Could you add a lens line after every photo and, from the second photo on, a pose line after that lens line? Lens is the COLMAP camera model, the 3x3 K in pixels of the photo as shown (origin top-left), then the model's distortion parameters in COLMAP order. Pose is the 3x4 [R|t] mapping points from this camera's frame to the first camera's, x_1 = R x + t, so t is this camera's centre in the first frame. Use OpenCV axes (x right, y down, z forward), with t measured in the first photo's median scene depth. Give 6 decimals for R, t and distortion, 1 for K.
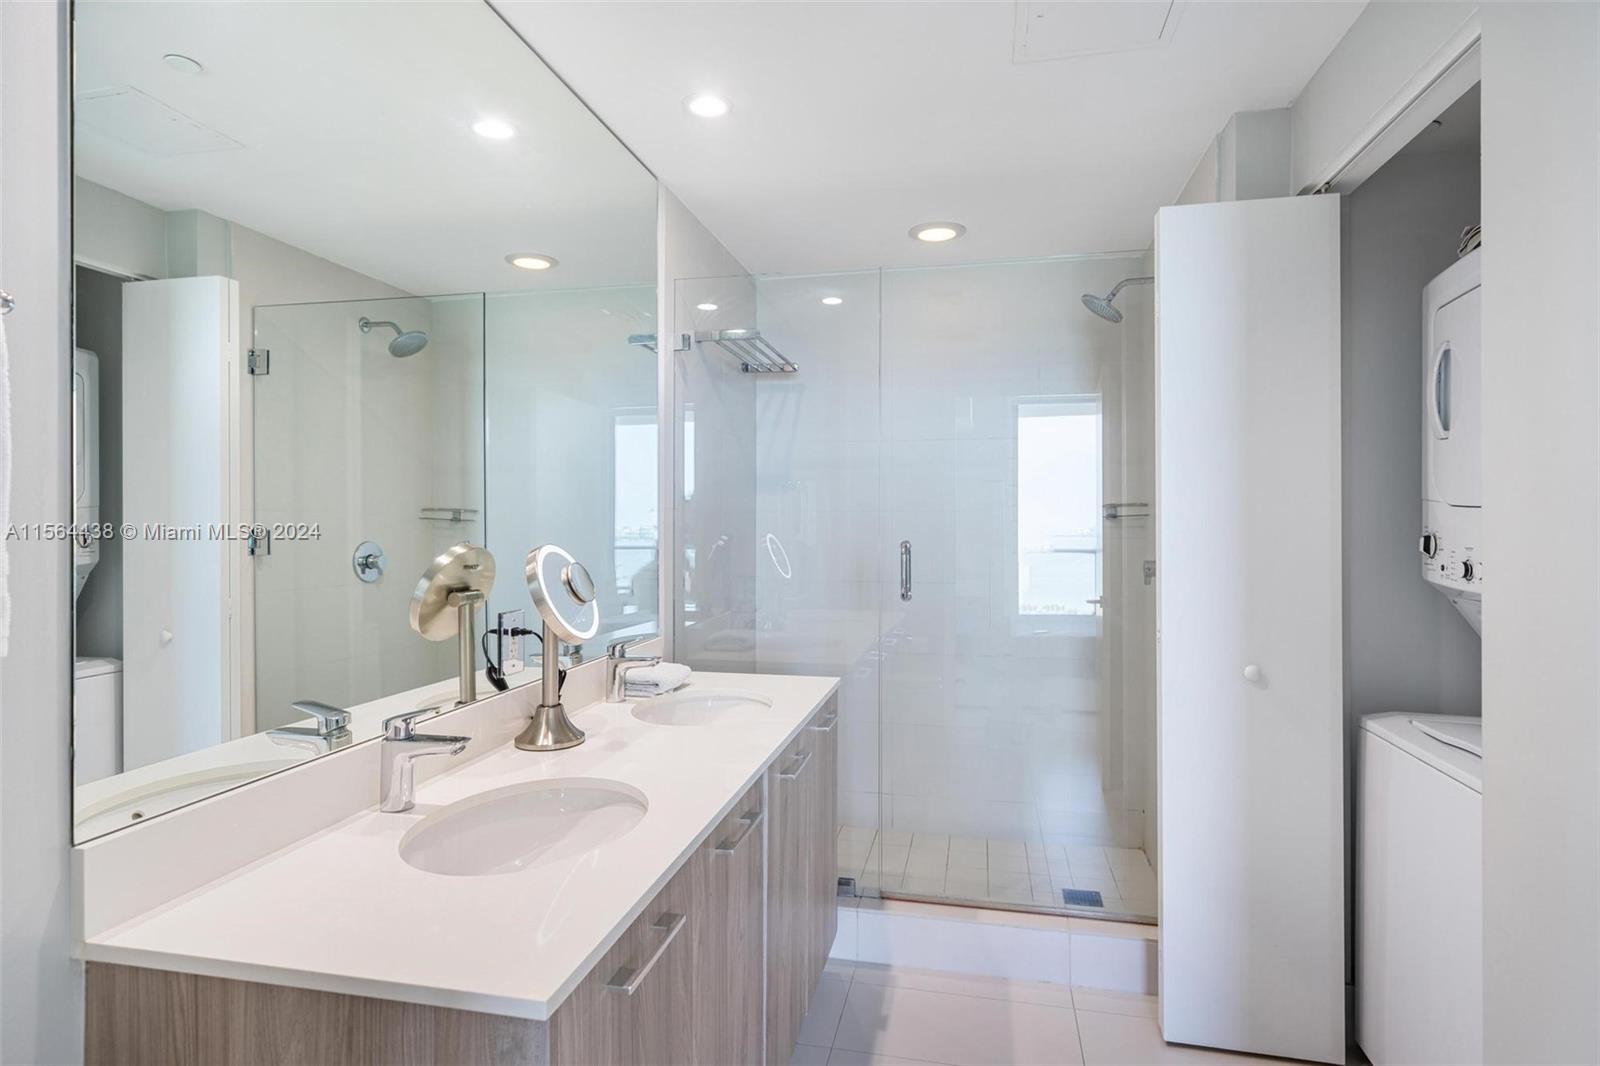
lens RADIAL K [[754.1, 0, 810.1], [0, 754.1, 529.4], [0, 0, 1]] dist [-0.000393, -0.000047]
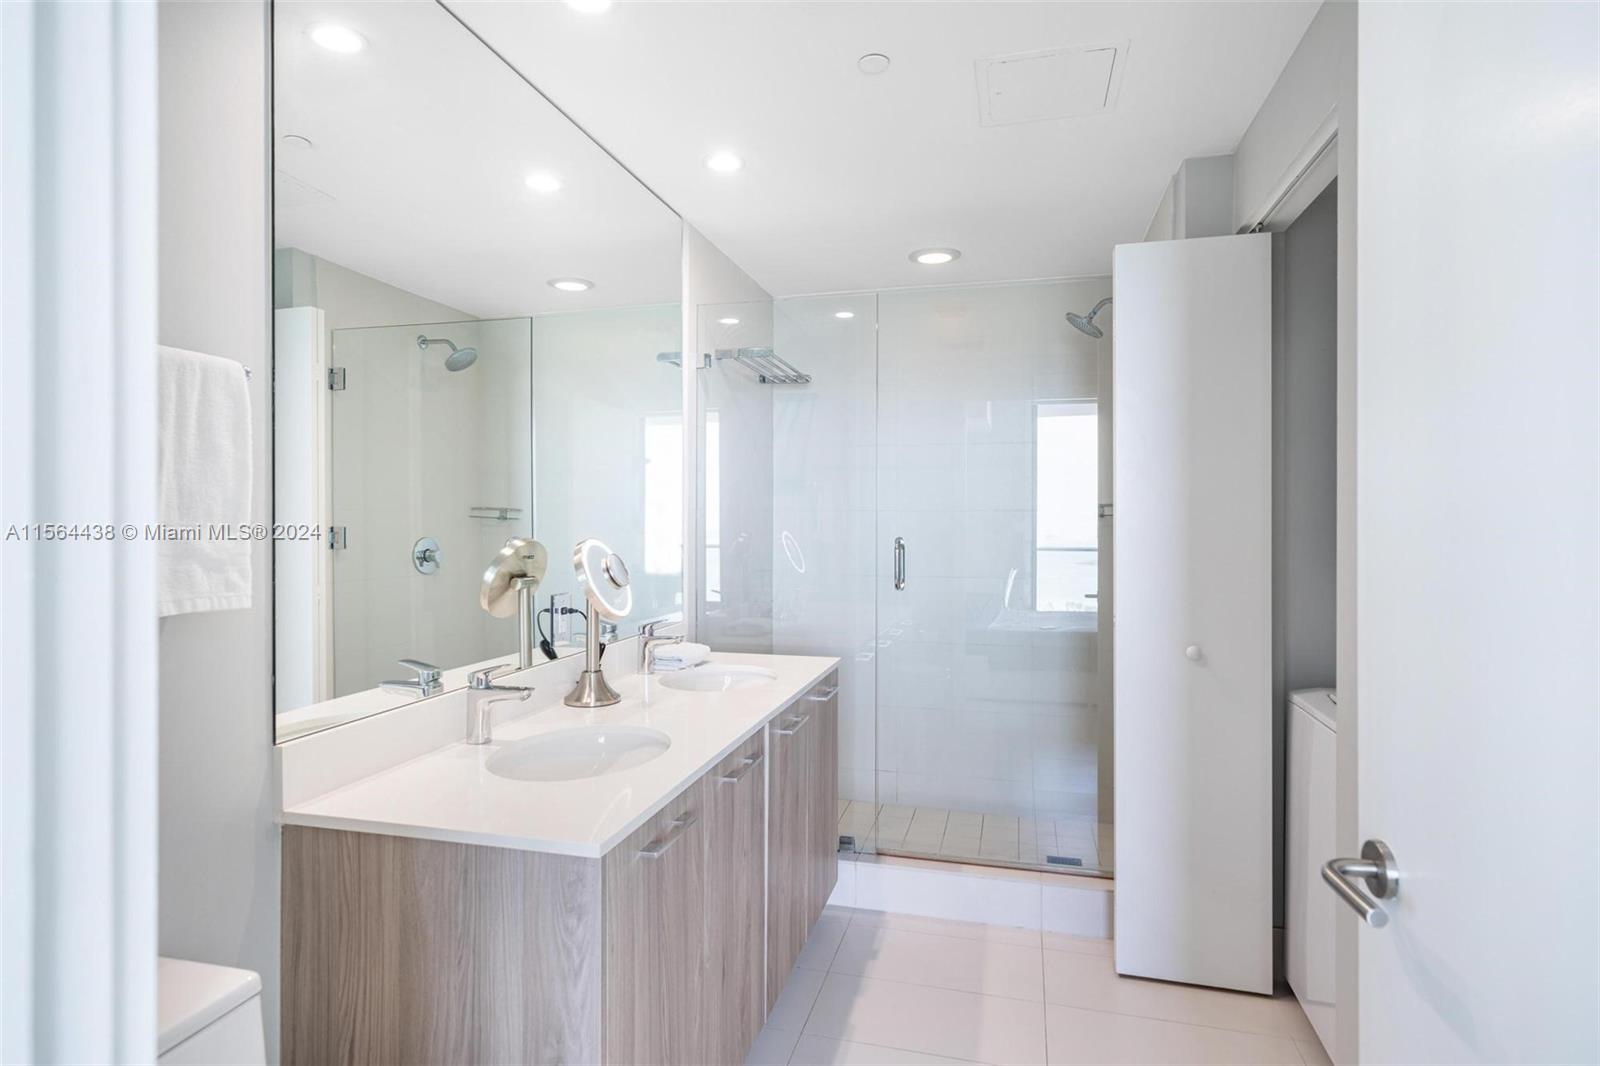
lens RADIAL K [[833.0, 0, 800.0], [0, 833.0, 533.0], [0, 0, 1]] dist [0.000725, -0.000056]
pose [[0.997612, 0.002120, -0.069035, 0.069680], [-0.001726, 0.999982, 0.005773, 0.002178], [0.069046, -0.005640, 0.997598, -0.271557]]
